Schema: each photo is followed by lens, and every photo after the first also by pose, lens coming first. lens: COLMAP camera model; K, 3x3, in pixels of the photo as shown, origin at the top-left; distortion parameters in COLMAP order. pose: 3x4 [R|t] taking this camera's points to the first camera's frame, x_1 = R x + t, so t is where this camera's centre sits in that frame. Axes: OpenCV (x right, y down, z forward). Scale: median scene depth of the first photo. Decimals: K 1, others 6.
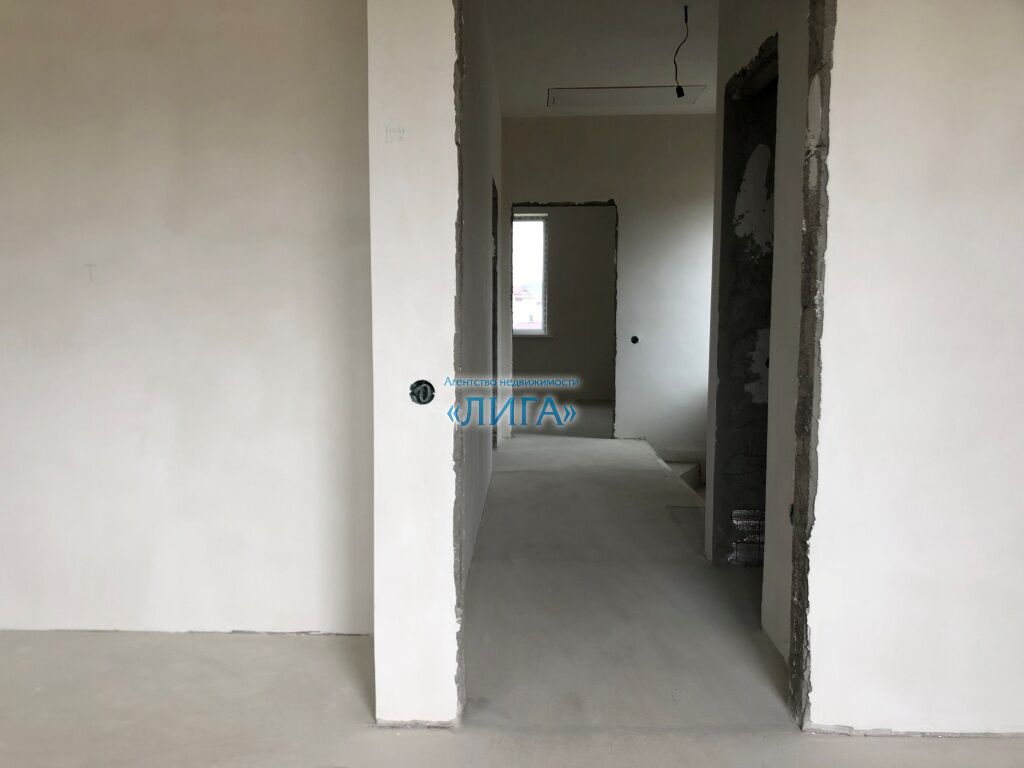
lens RADIAL K [[830.2, 0, 480.4], [0, 830.2, 384.0], [0, 0, 1]] dist [0.023162, -0.018964]
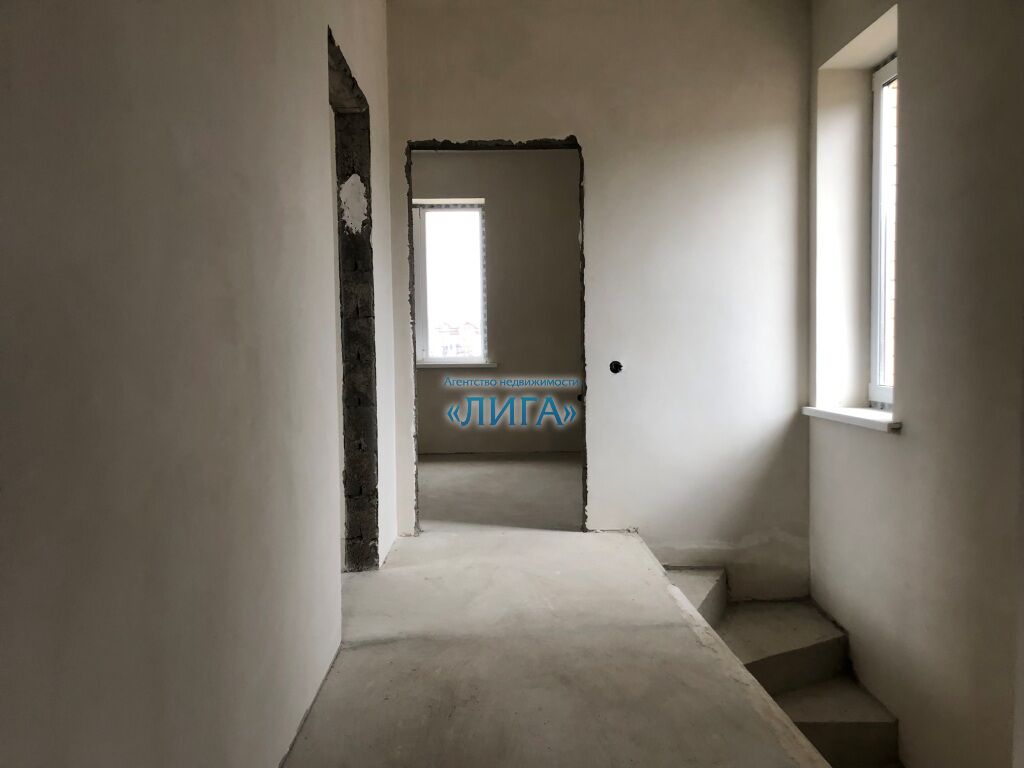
lens RADIAL K [[830.2, 0, 513.0], [0, 830.2, 382.3], [0, 0, 1]] dist [0.023162, -0.018964]
pose [[0.996335, -0.017823, 0.083656, 0.060846], [0.021362, 0.998906, -0.041601, -0.018669], [-0.082823, 0.043236, 0.995626, 0.407722]]
